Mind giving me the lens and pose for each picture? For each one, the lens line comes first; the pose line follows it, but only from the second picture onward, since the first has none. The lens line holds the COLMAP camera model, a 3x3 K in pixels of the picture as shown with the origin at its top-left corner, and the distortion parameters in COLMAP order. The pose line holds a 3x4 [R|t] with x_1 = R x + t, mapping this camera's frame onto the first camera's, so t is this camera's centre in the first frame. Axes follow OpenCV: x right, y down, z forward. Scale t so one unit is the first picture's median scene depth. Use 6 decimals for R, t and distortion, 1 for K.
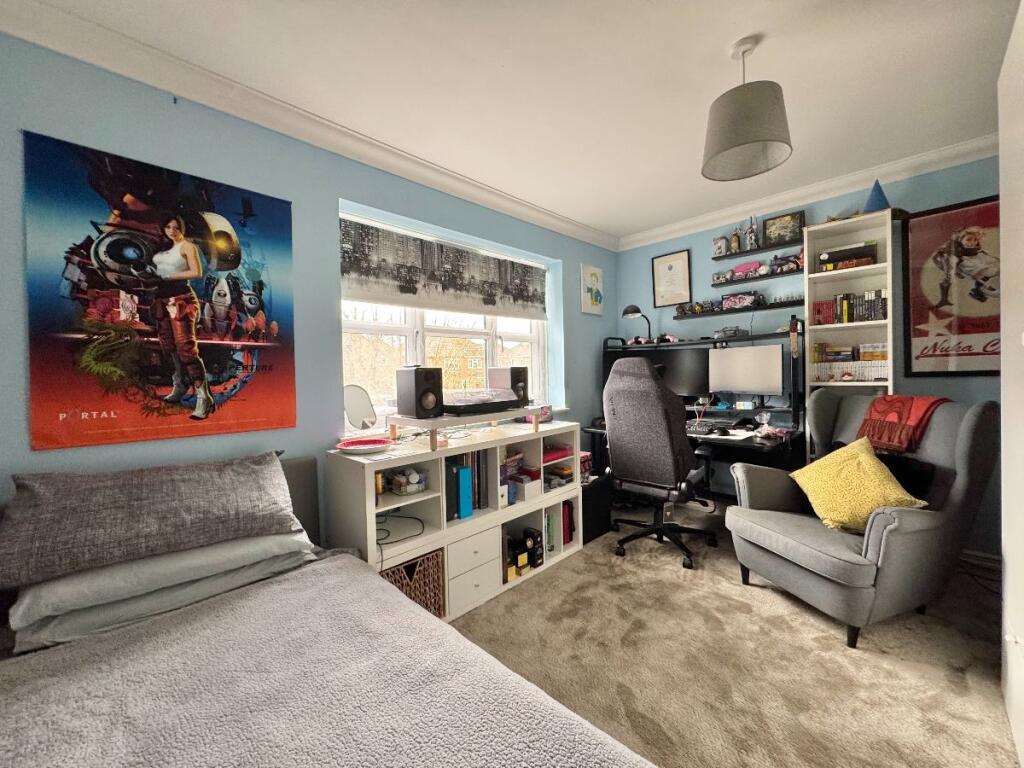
lens RADIAL K [[407.8, 0, 511.0], [0, 407.8, 381.9], [0, 0, 1]] dist [-0.003014, 0.001297]
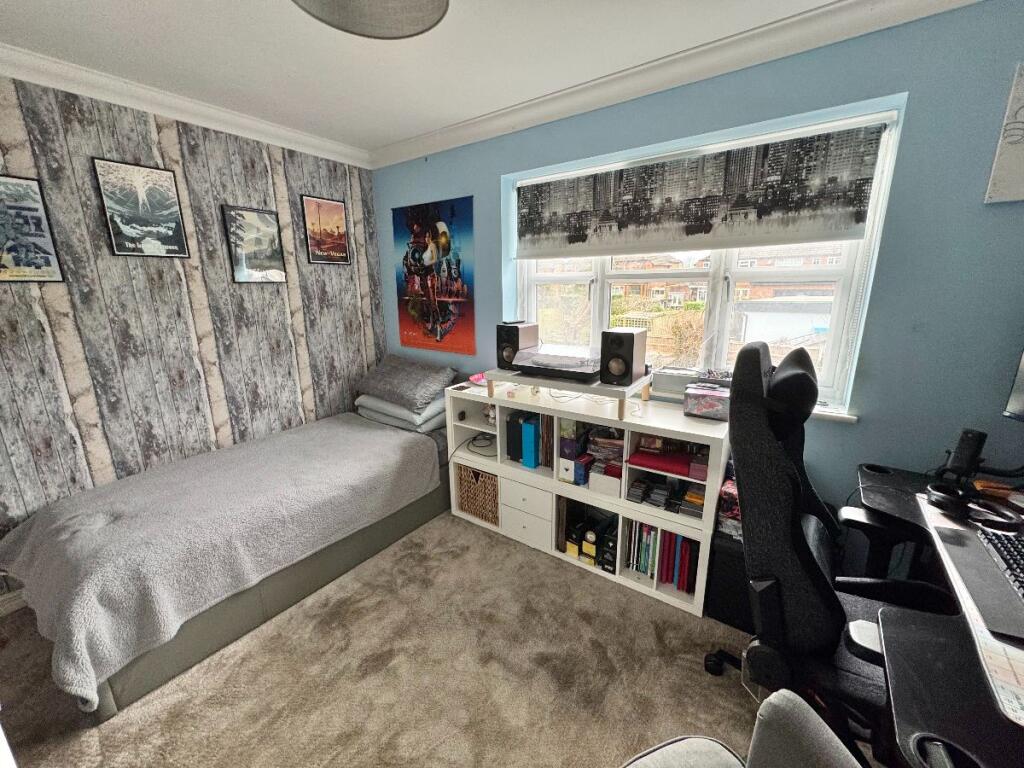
lens RADIAL K [[407.8, 0, 512.8], [0, 407.8, 382.7], [0, 0, 1]] dist [-0.003014, 0.001297]
pose [[0.165914, 0.252556, -0.953251, 0.869326], [-0.015915, 0.967209, 0.253484, -0.160175], [0.986012, -0.026886, 0.164493, 0.795221]]
